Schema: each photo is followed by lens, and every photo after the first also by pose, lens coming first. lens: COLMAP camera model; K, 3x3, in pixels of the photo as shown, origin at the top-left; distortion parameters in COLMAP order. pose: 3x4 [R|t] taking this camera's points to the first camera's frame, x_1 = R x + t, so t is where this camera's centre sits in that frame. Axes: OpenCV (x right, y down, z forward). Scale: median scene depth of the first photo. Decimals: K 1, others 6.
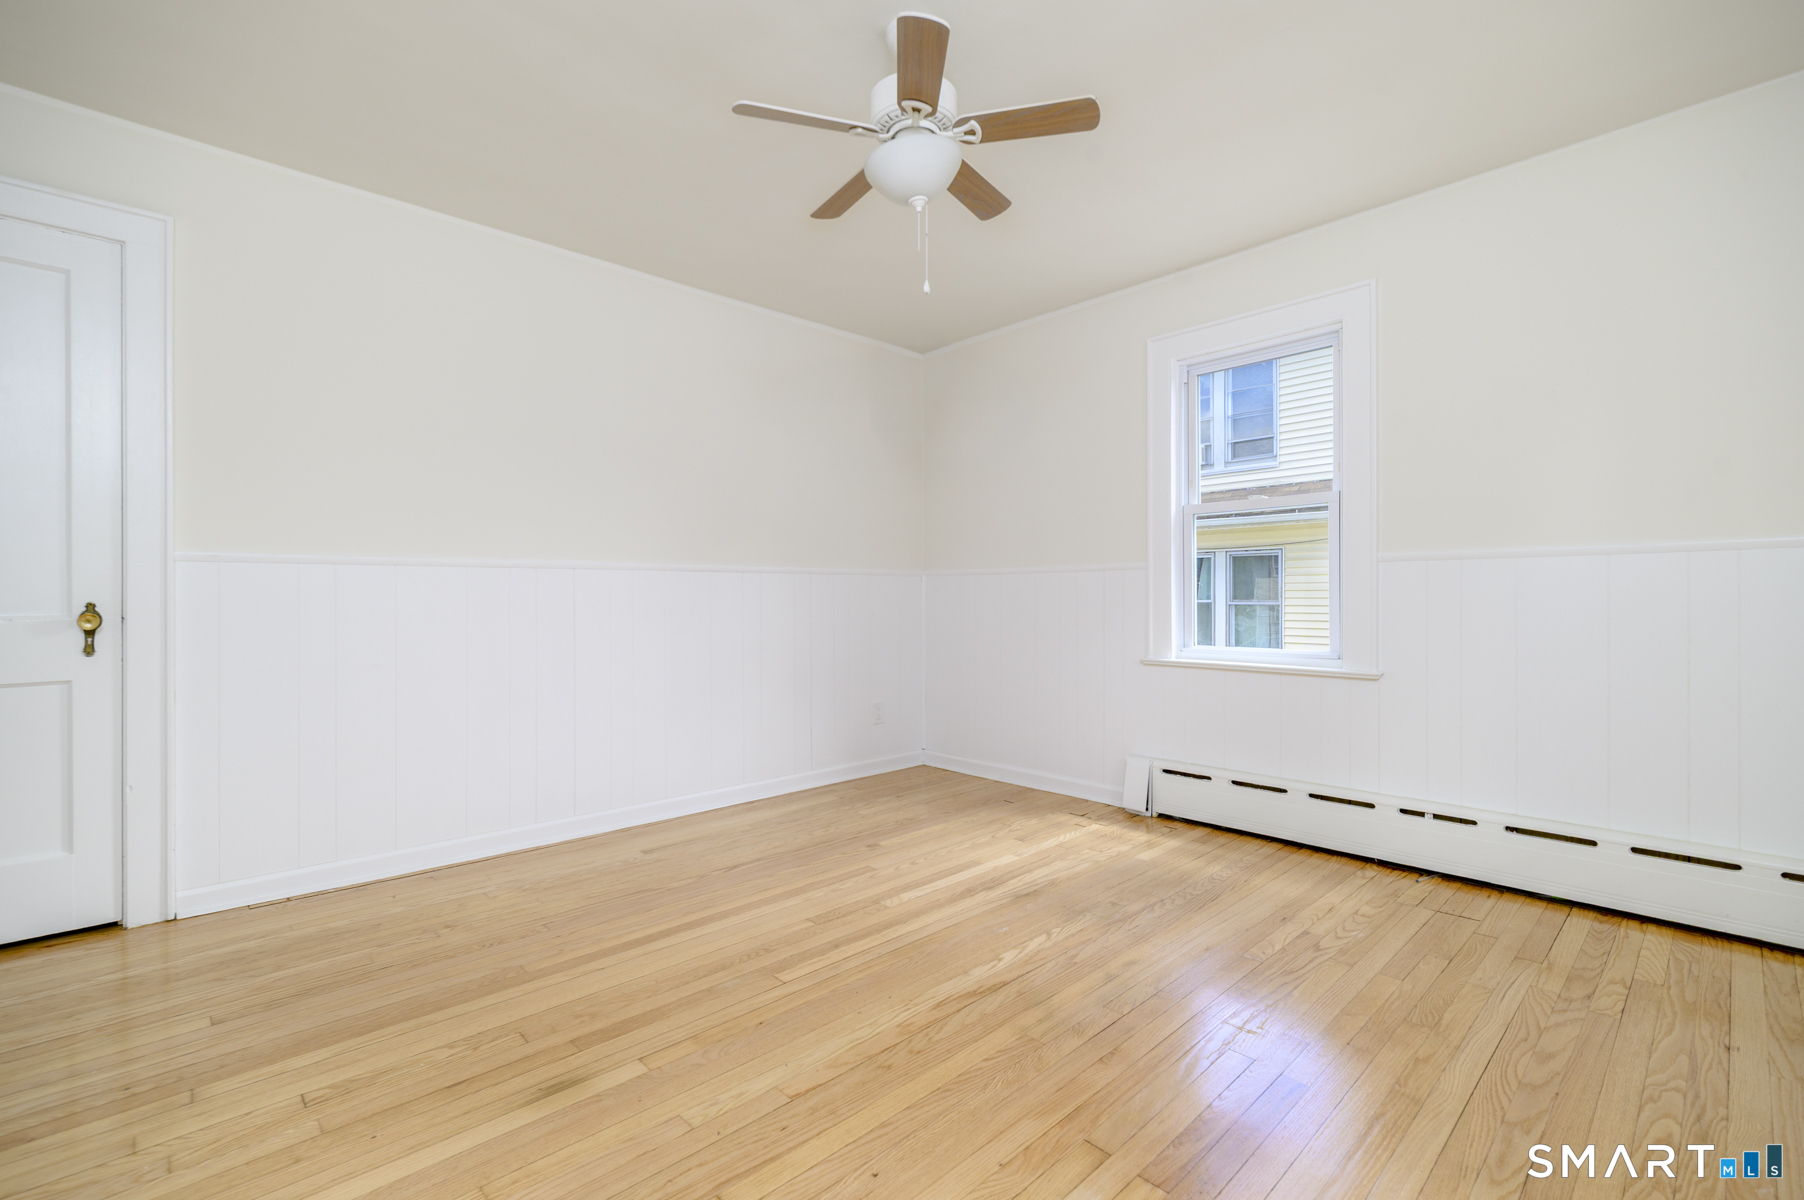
lens RADIAL K [[788.0, 0, 897.3], [0, 788.0, 593.3], [0, 0, 1]] dist [-0.001764, -0.000577]
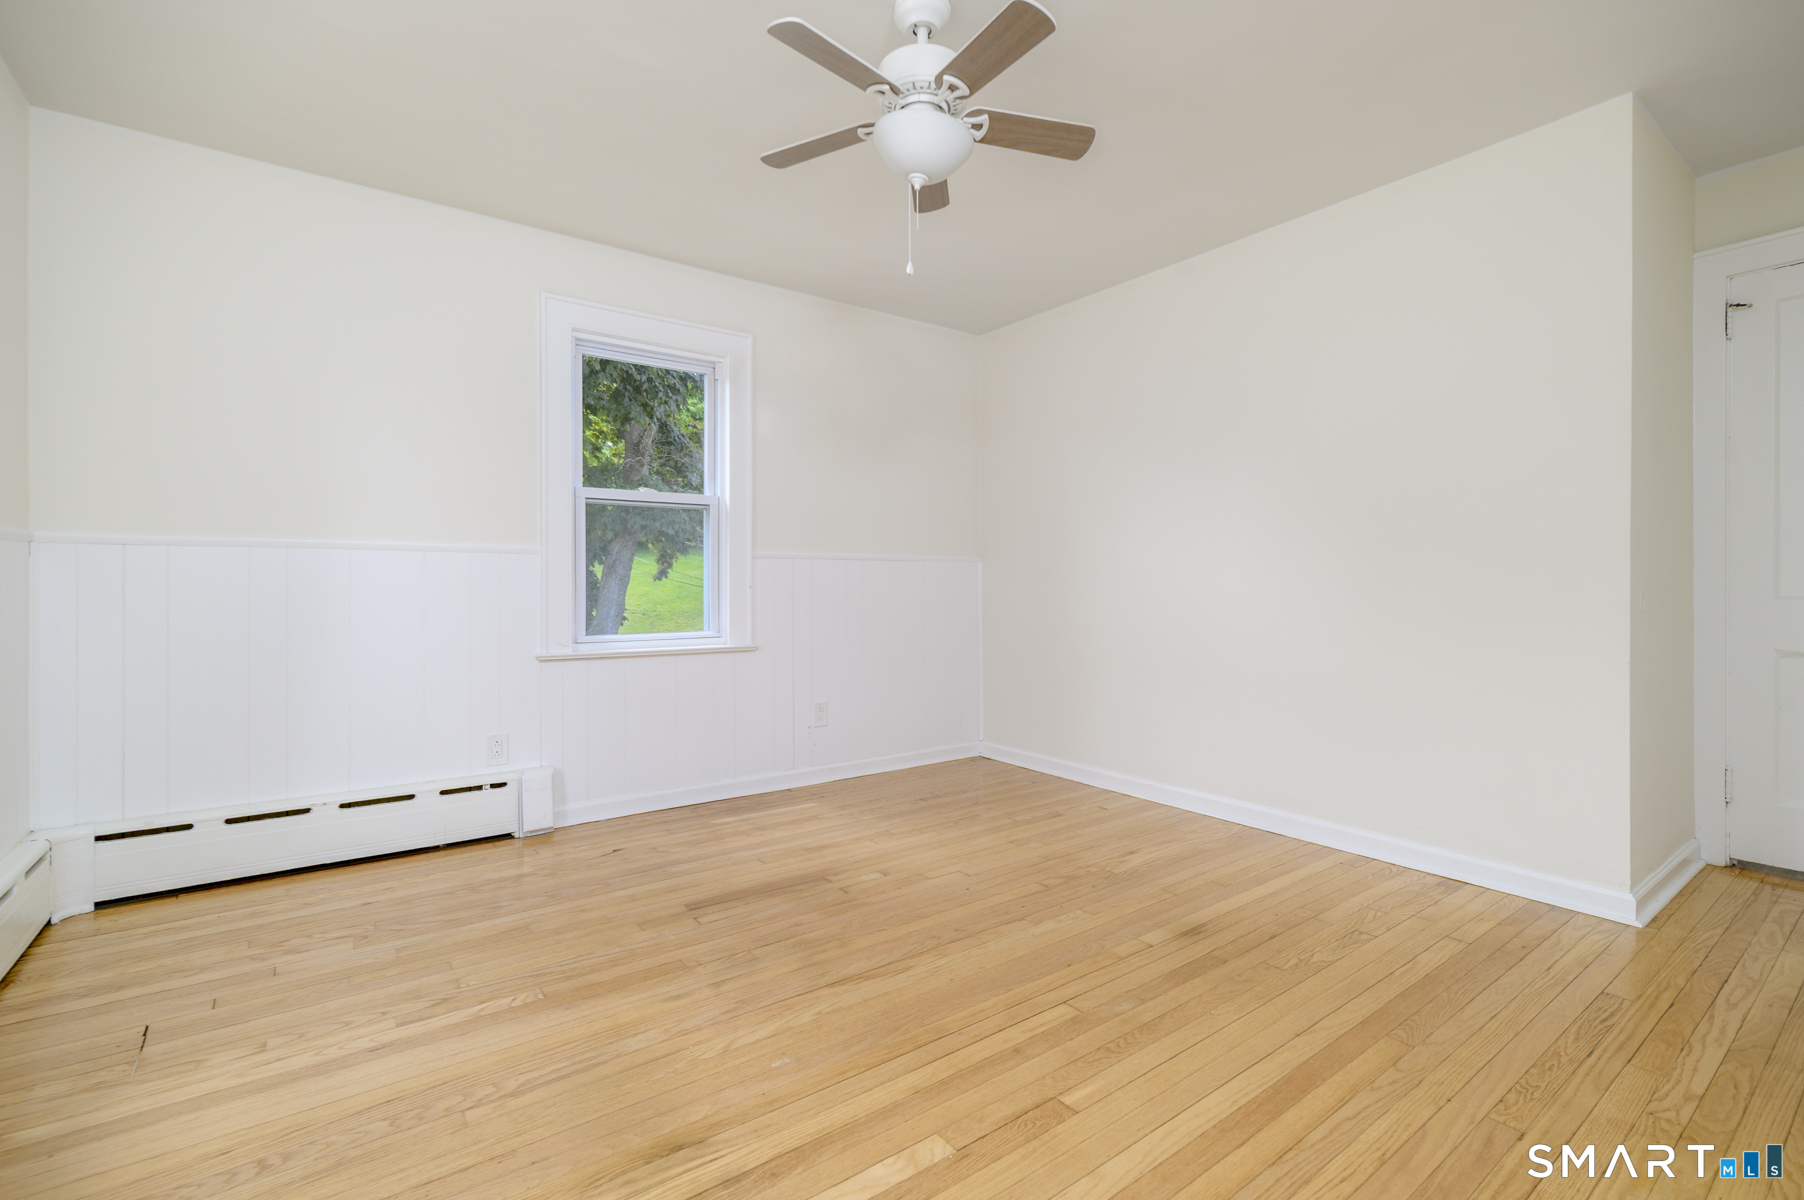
lens RADIAL K [[800.3, 0, 894.2], [0, 800.3, 583.7], [0, 0, 1]] dist [-0.000088, -0.000396]
pose [[-0.992331, 0.003822, 0.123550, -0.056819], [0.003435, 0.999988, -0.003347, 0.005493], [-0.123562, -0.002897, -0.992333, 1.765039]]
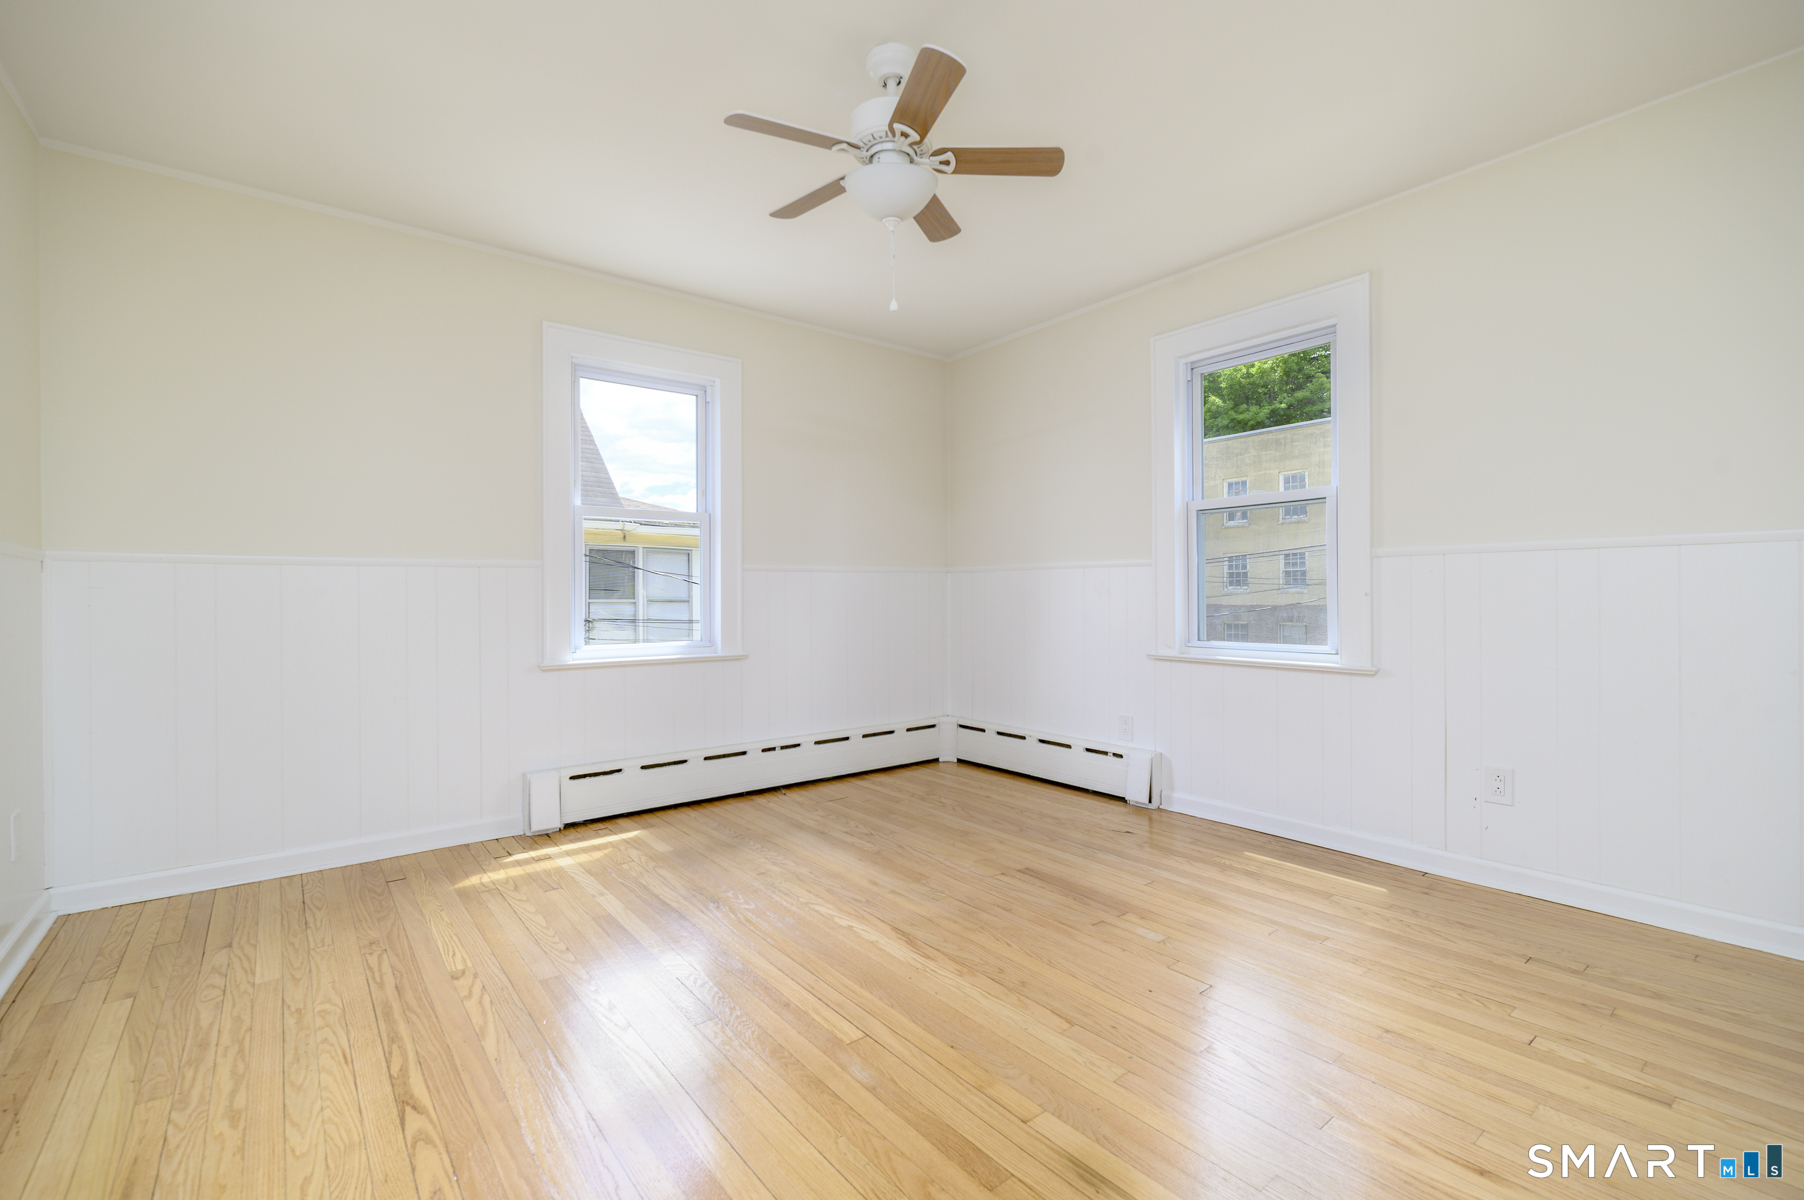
lens RADIAL K [[788.0, 0, 897.3], [0, 788.0, 593.3], [0, 0, 1]] dist [-0.001764, -0.000577]
pose [[0.090903, 0.004796, 0.995848, -0.911867], [0.002876, 0.999983, -0.005078, 0.008311], [-0.995856, 0.003325, 0.090887, 0.799471]]
